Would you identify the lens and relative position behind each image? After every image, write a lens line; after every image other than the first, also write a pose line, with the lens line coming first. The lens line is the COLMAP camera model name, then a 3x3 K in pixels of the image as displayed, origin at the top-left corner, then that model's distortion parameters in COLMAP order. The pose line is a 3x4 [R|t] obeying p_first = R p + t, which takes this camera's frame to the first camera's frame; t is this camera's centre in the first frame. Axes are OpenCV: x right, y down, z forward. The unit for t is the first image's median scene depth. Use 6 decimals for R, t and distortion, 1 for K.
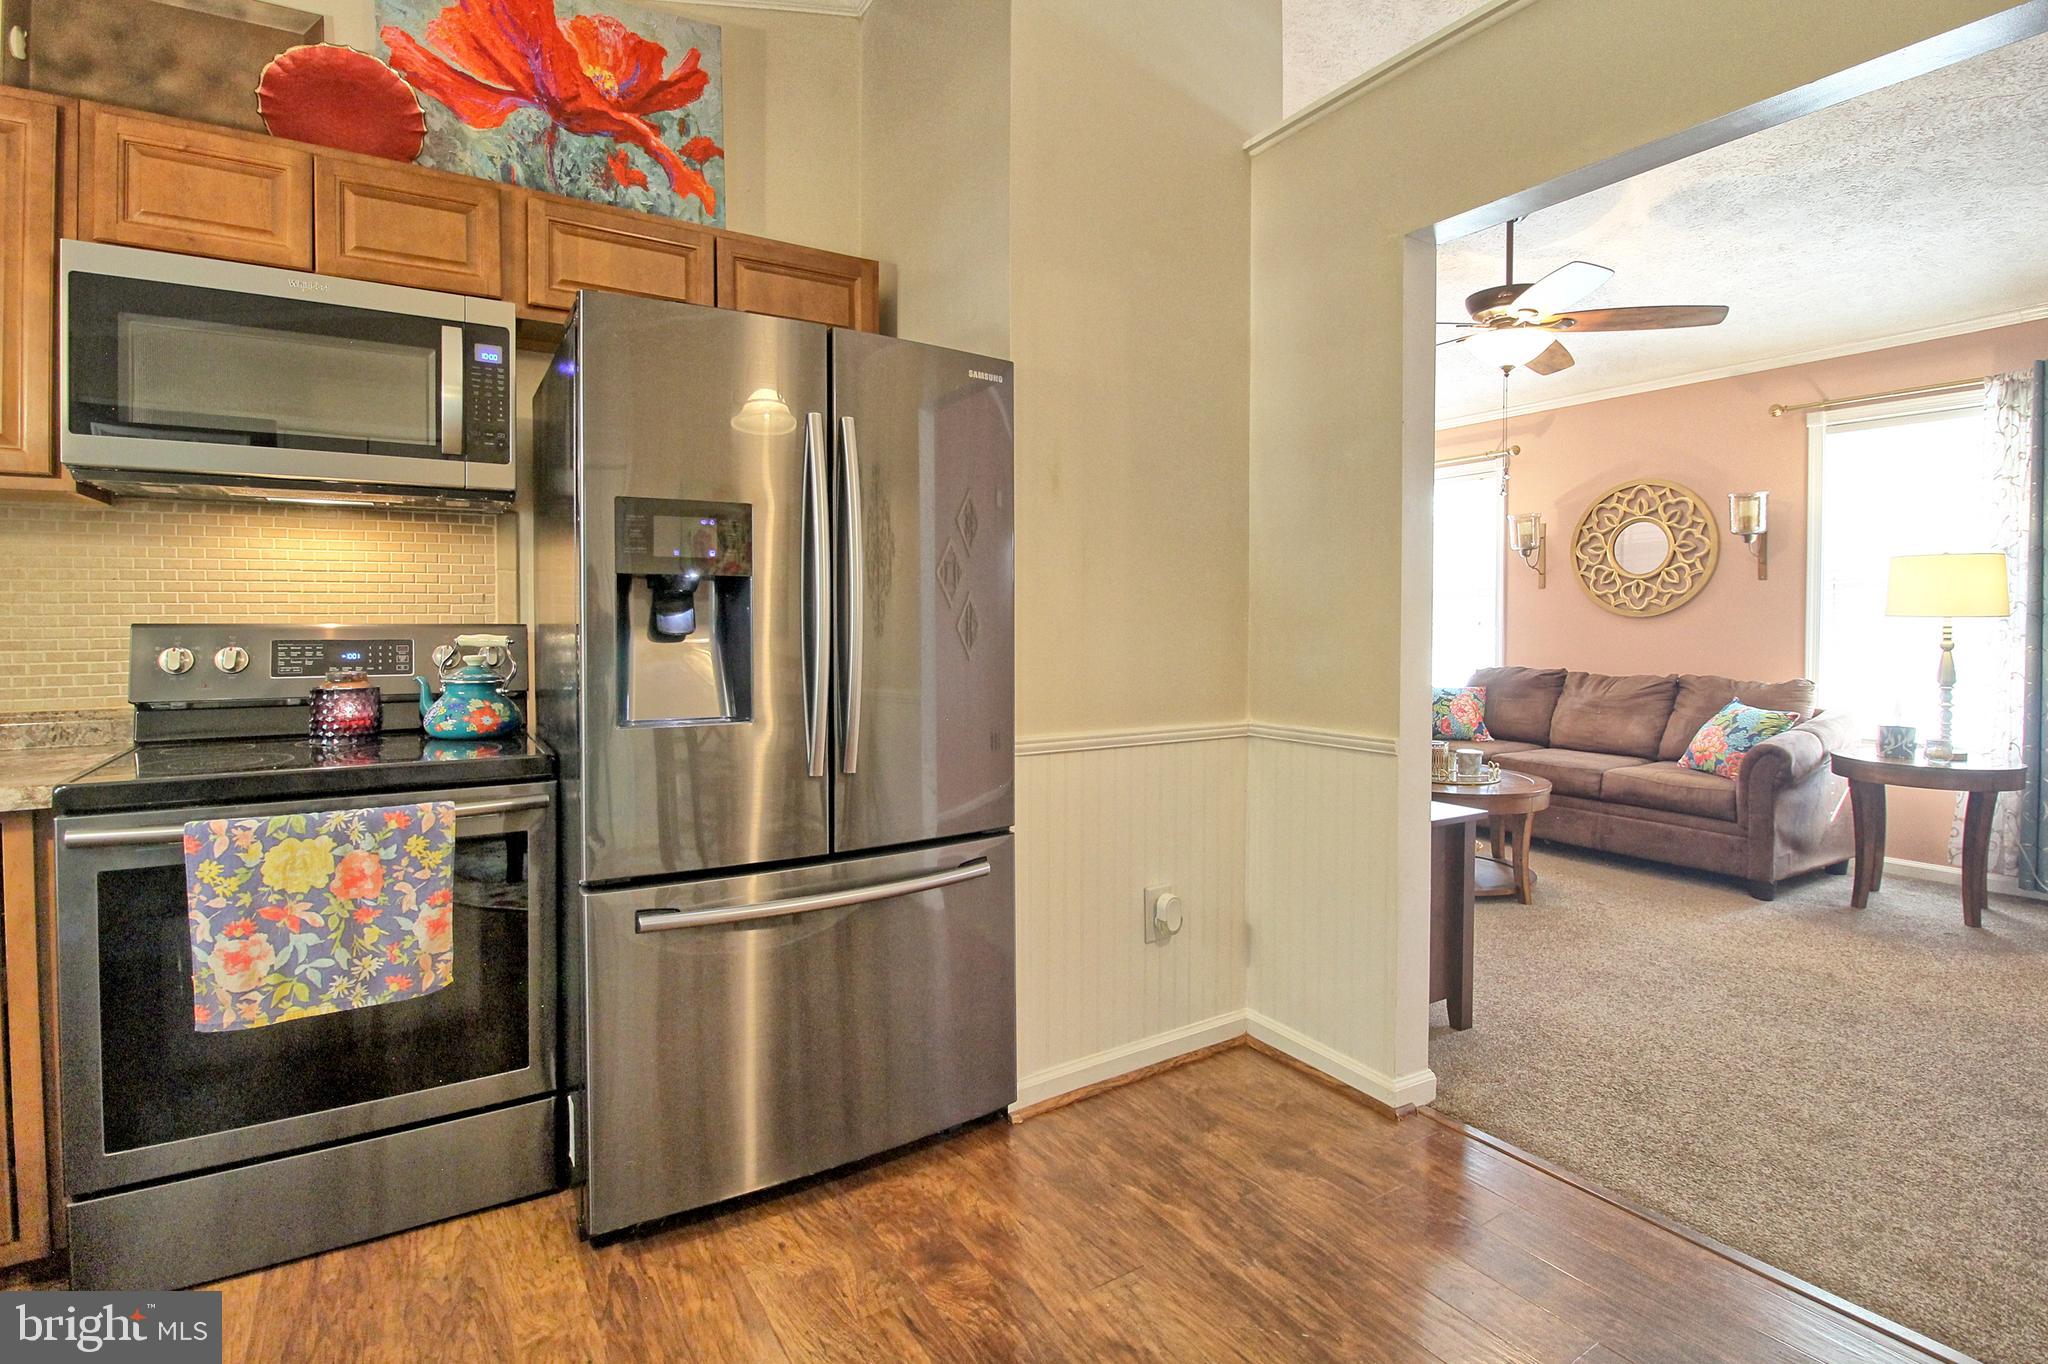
lens RADIAL K [[958.5, 0, 1021.3], [0, 958.5, 639.3], [0, 0, 1]] dist [-0.005148, -0.010679]
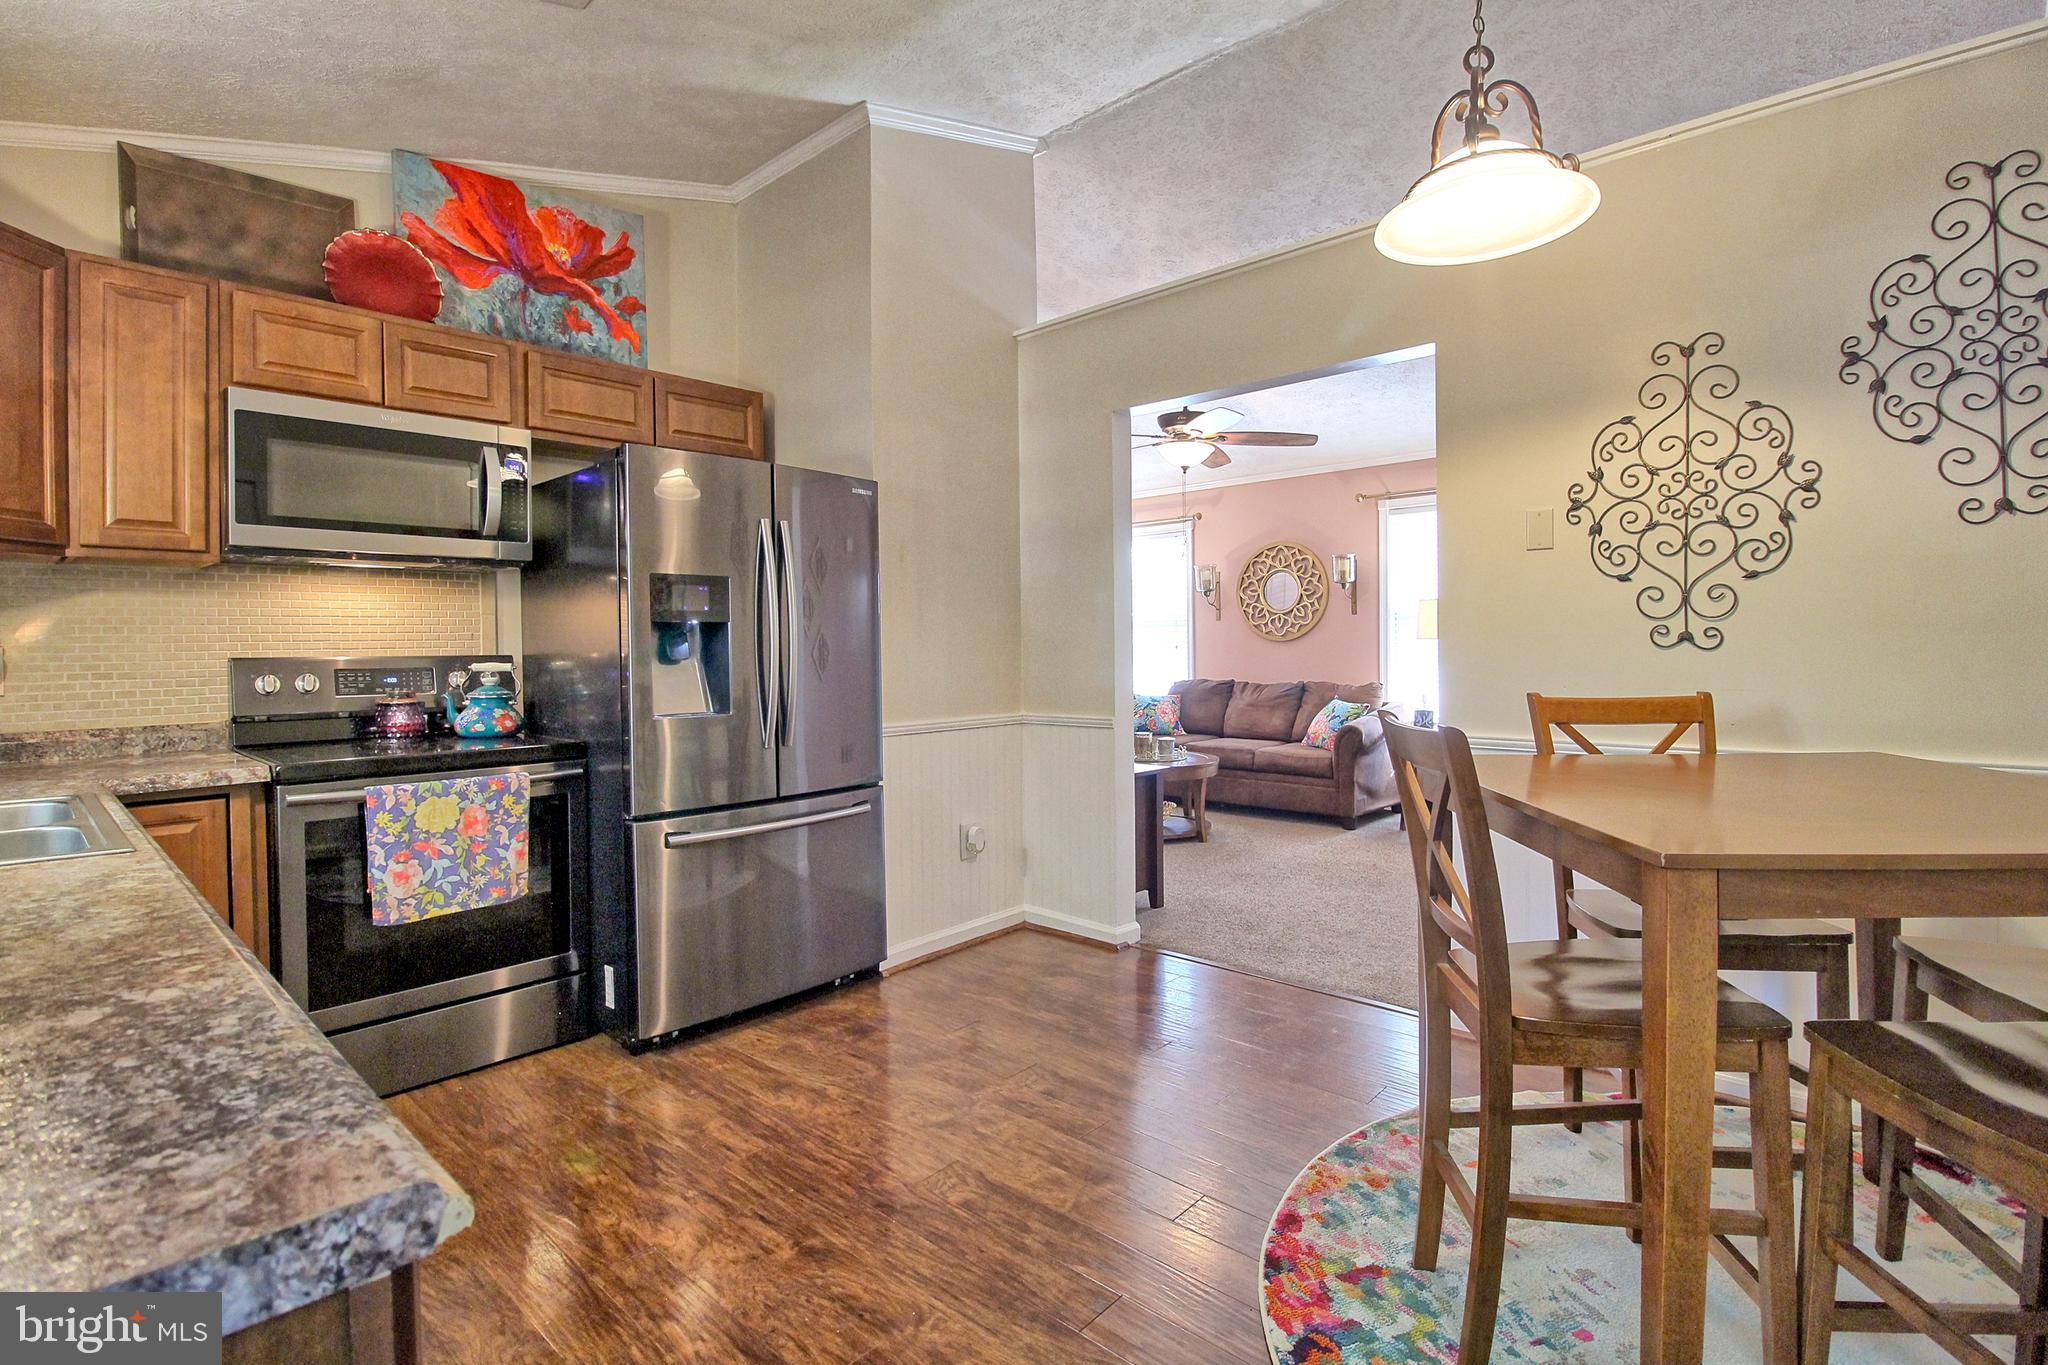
lens RADIAL K [[958.5, 0, 1042.5], [0, 958.5, 659.1], [0, 0, 1]] dist [-0.005148, -0.010679]
pose [[0.957659, -0.014229, 0.287554, -0.181280], [0.016274, 0.999856, -0.004721, 0.008304], [-0.287445, 0.009201, 0.957753, -0.500024]]
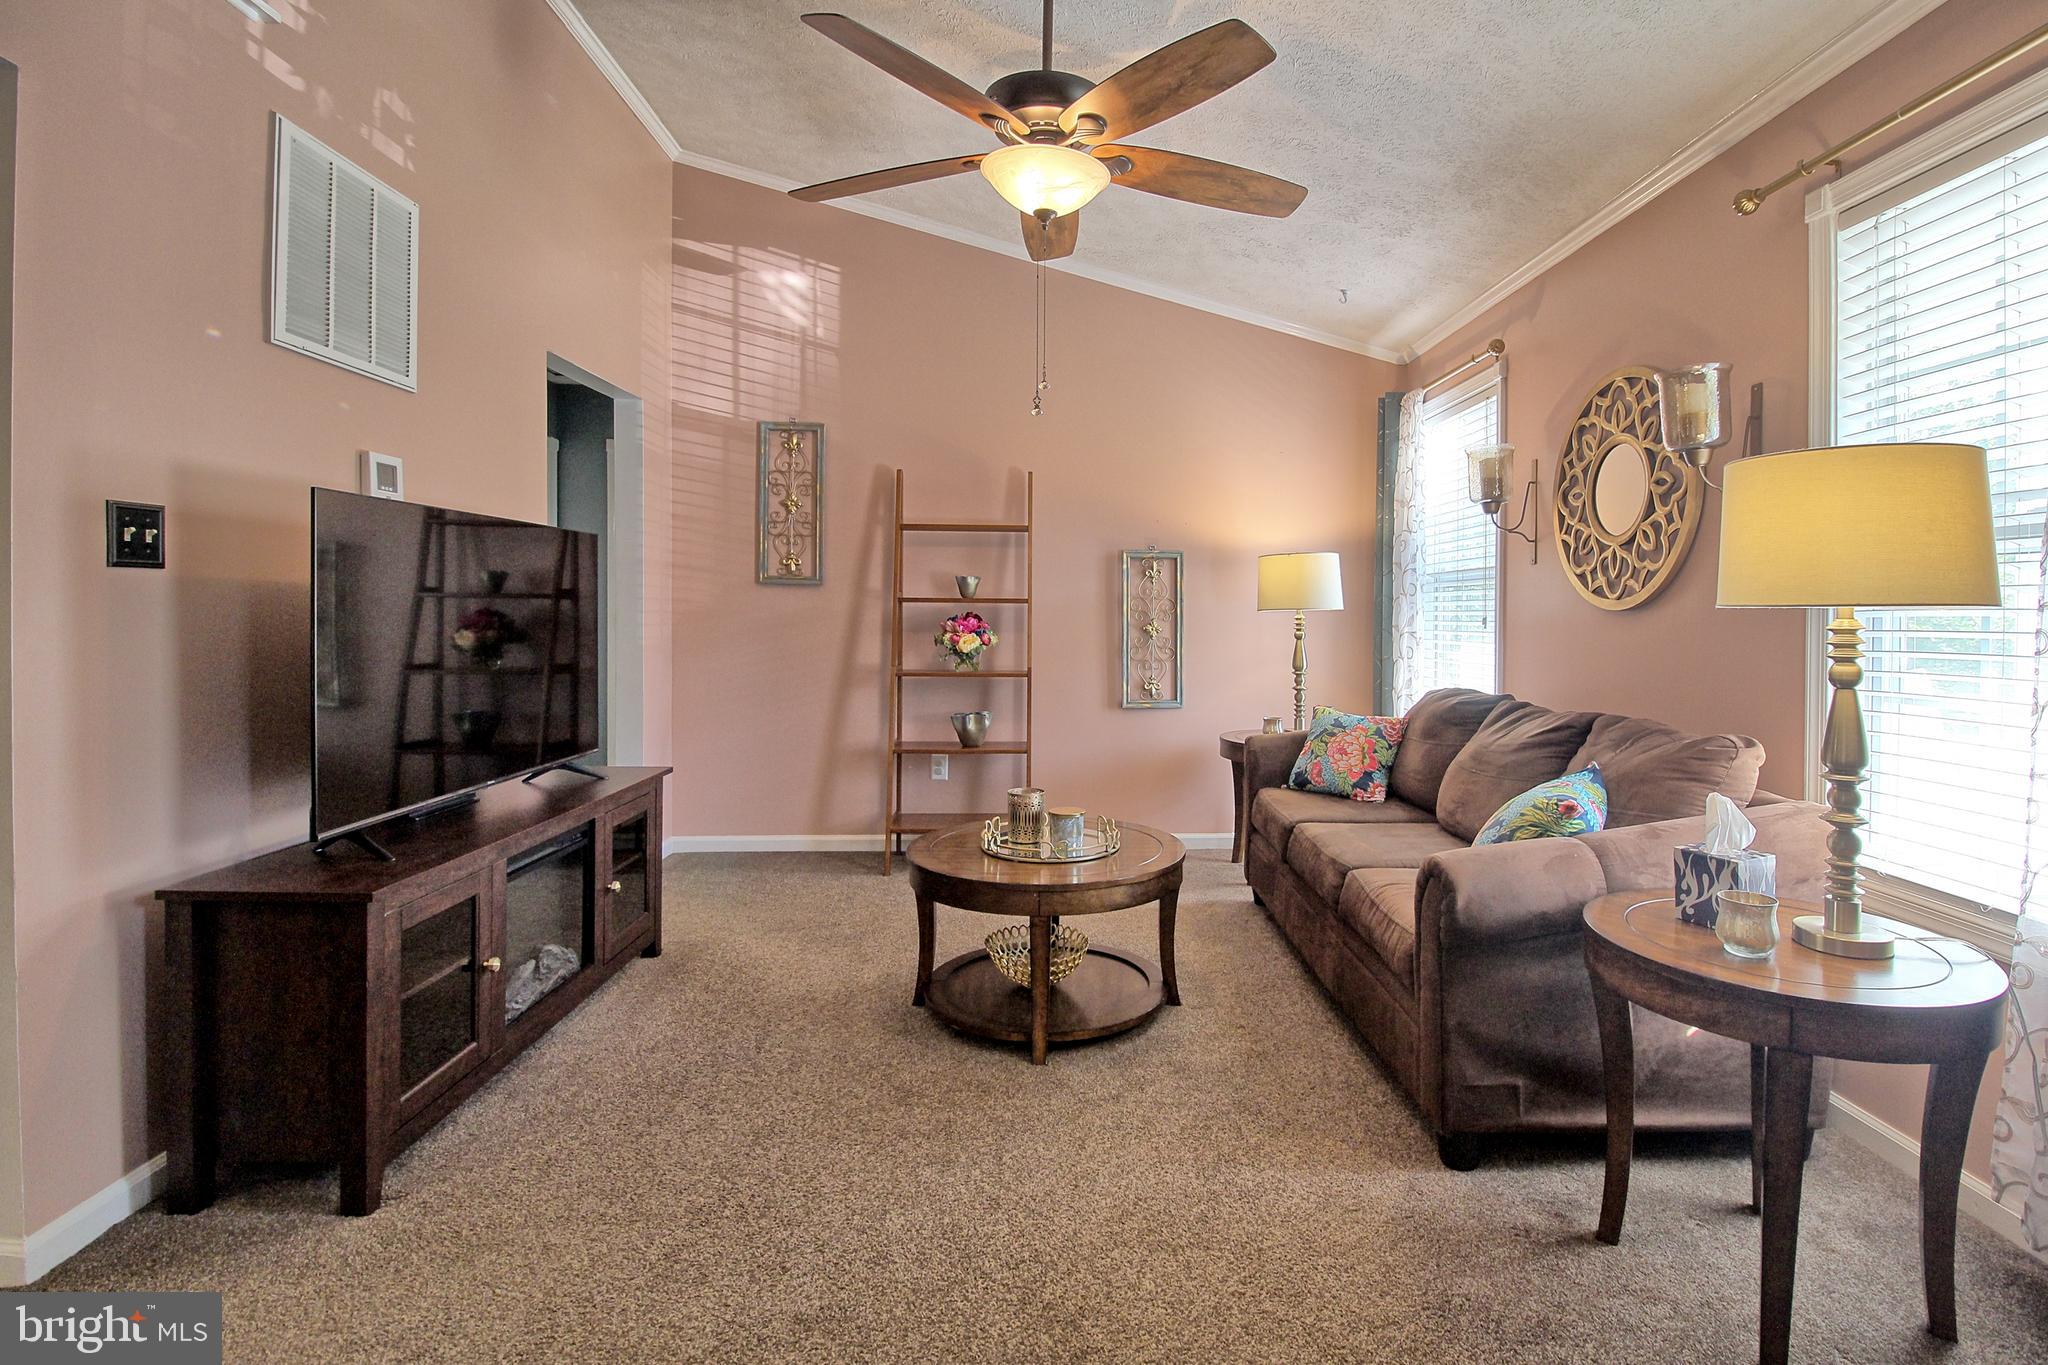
lens RADIAL K [[958.5, 0, 1106.2], [0, 958.5, 628.8], [0, 0, 1]] dist [-0.005148, -0.010679]
pose [[0.880675, 0.016806, -0.473423, 1.400556], [-0.020734, 0.999780, -0.003079, -0.009703], [0.473267, 0.012527, 0.880830, 0.753899]]
